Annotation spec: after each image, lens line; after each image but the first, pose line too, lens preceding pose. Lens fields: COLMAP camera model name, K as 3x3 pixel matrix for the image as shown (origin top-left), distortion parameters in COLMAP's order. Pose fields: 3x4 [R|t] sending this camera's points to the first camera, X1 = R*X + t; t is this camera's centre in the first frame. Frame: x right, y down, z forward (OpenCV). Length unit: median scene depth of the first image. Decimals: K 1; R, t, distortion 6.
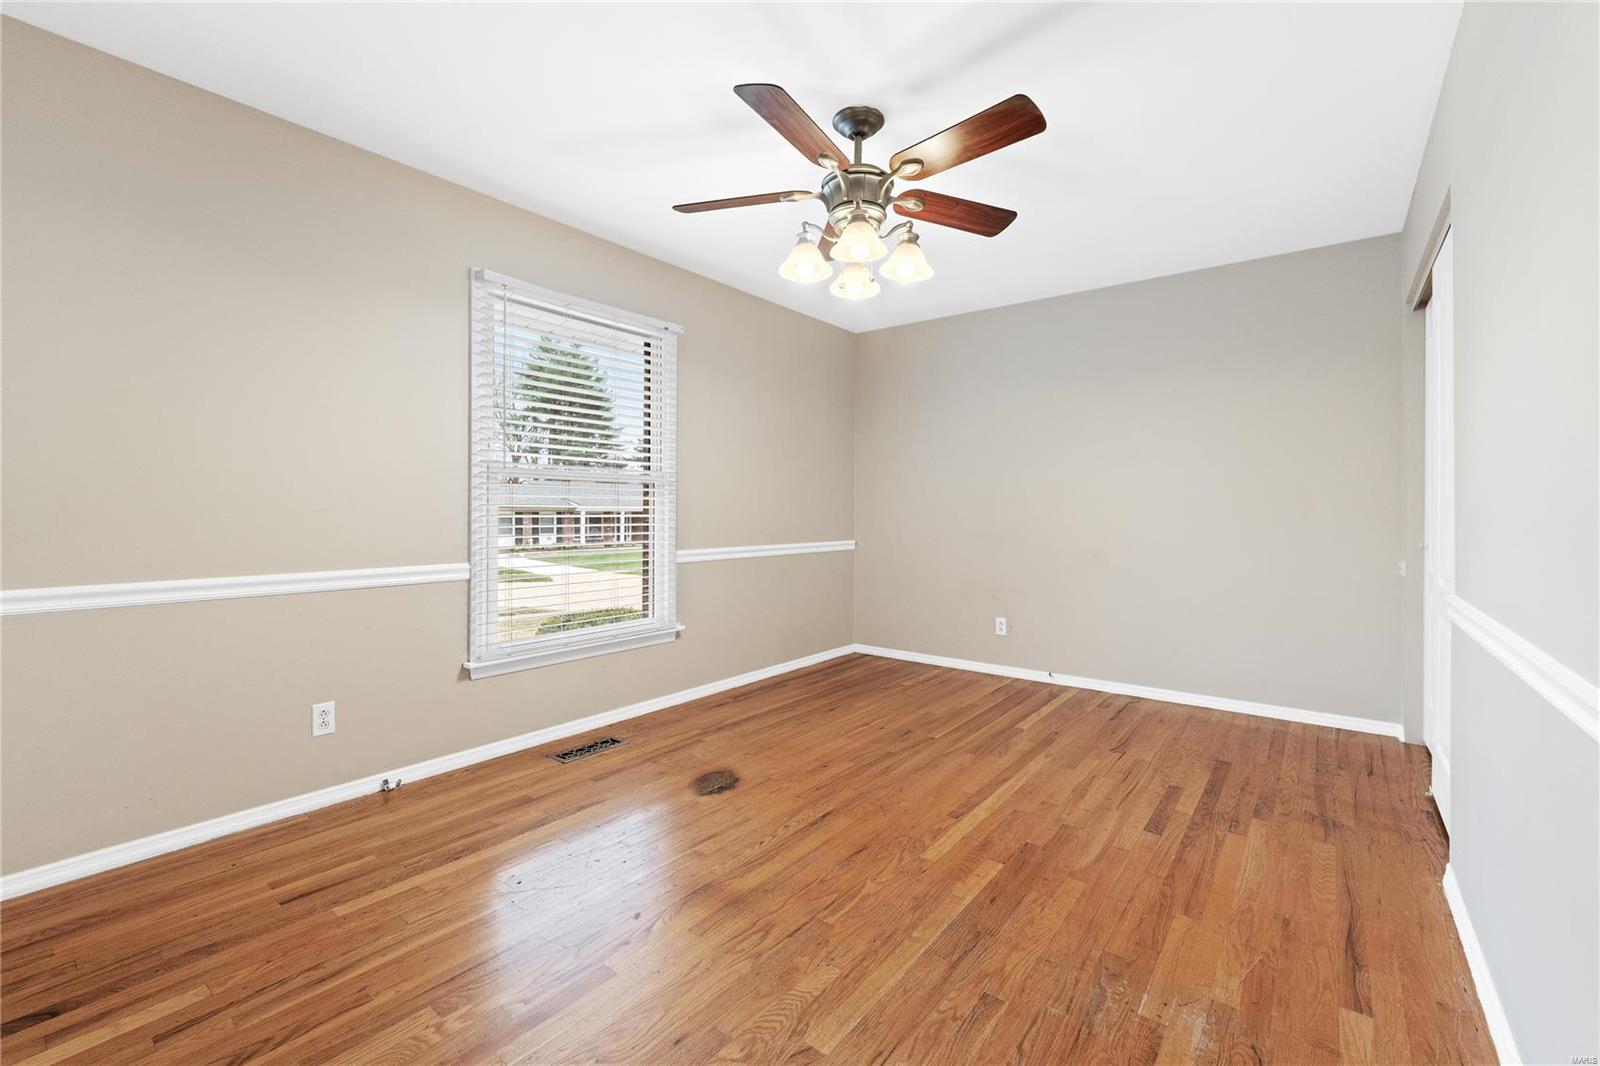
lens RADIAL K [[681.0, 0, 799.0], [0, 681.0, 523.2], [0, 0, 1]] dist [-0.005748, 0.000882]
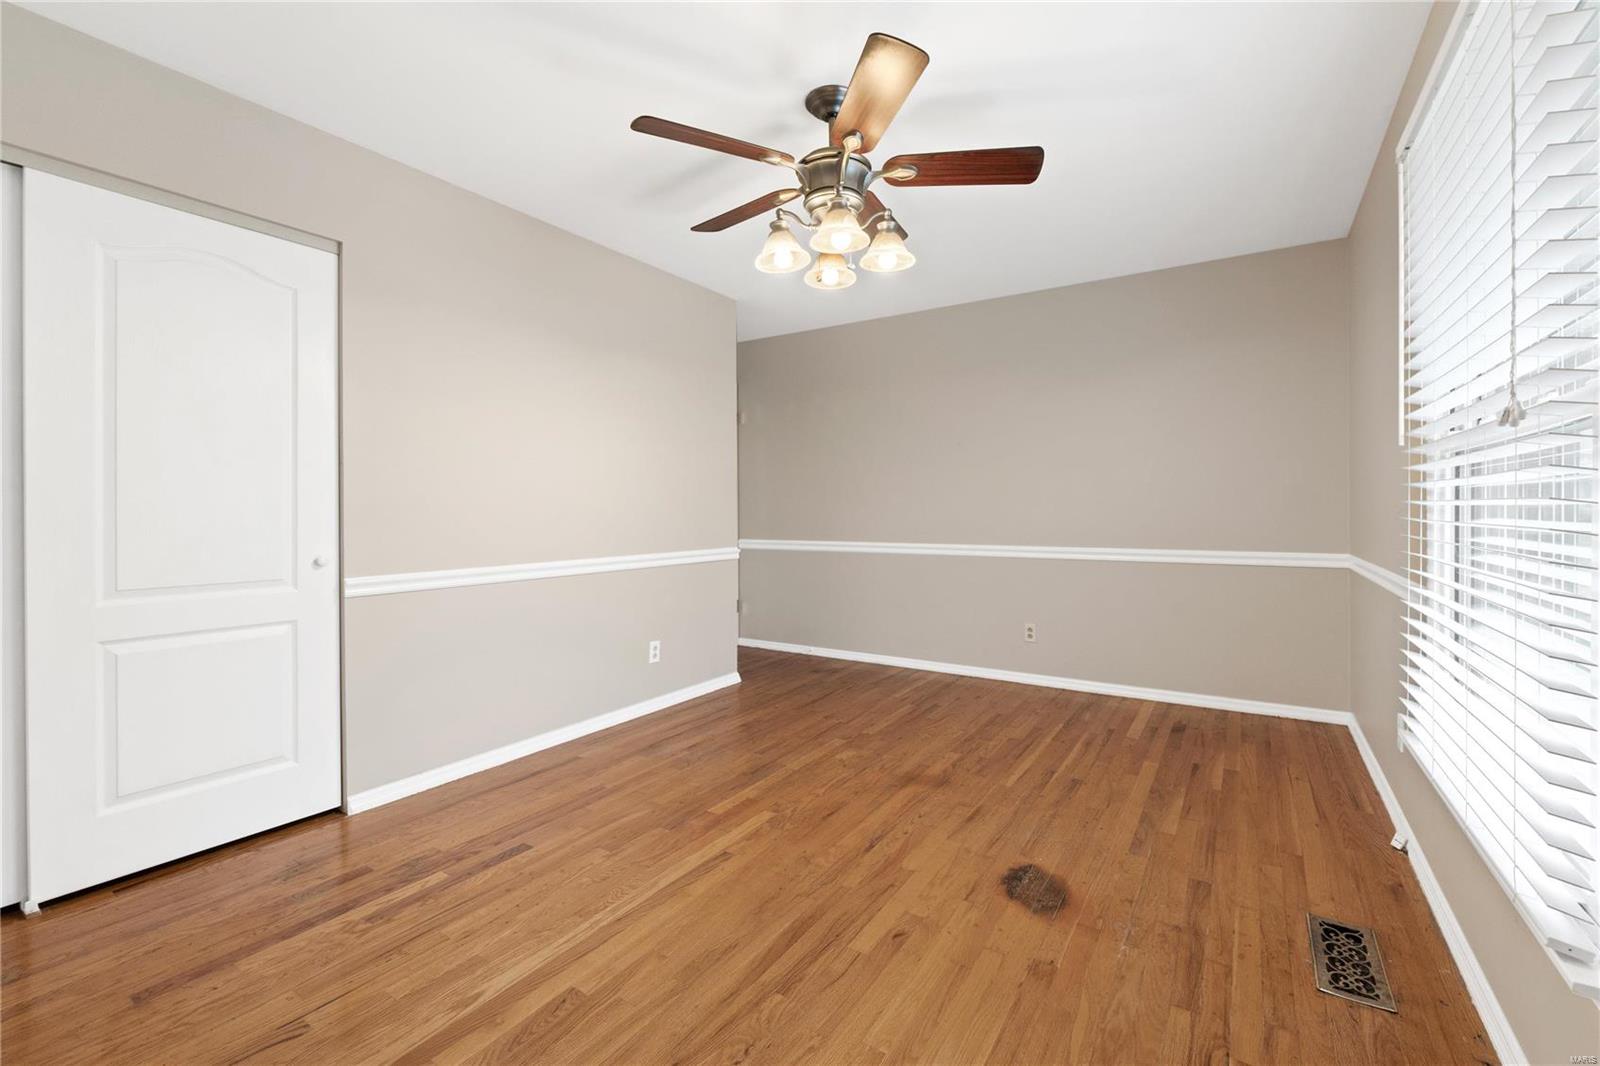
lens RADIAL K [[681.0, 0, 772.5], [0, 681.0, 472.4], [0, 0, 1]] dist [-0.005748, 0.000882]
pose [[-0.999192, -0.003607, -0.040035, 0.201217], [-0.002039, 0.999232, -0.039131, -0.033159], [0.040145, -0.039018, -0.998432, 1.870484]]
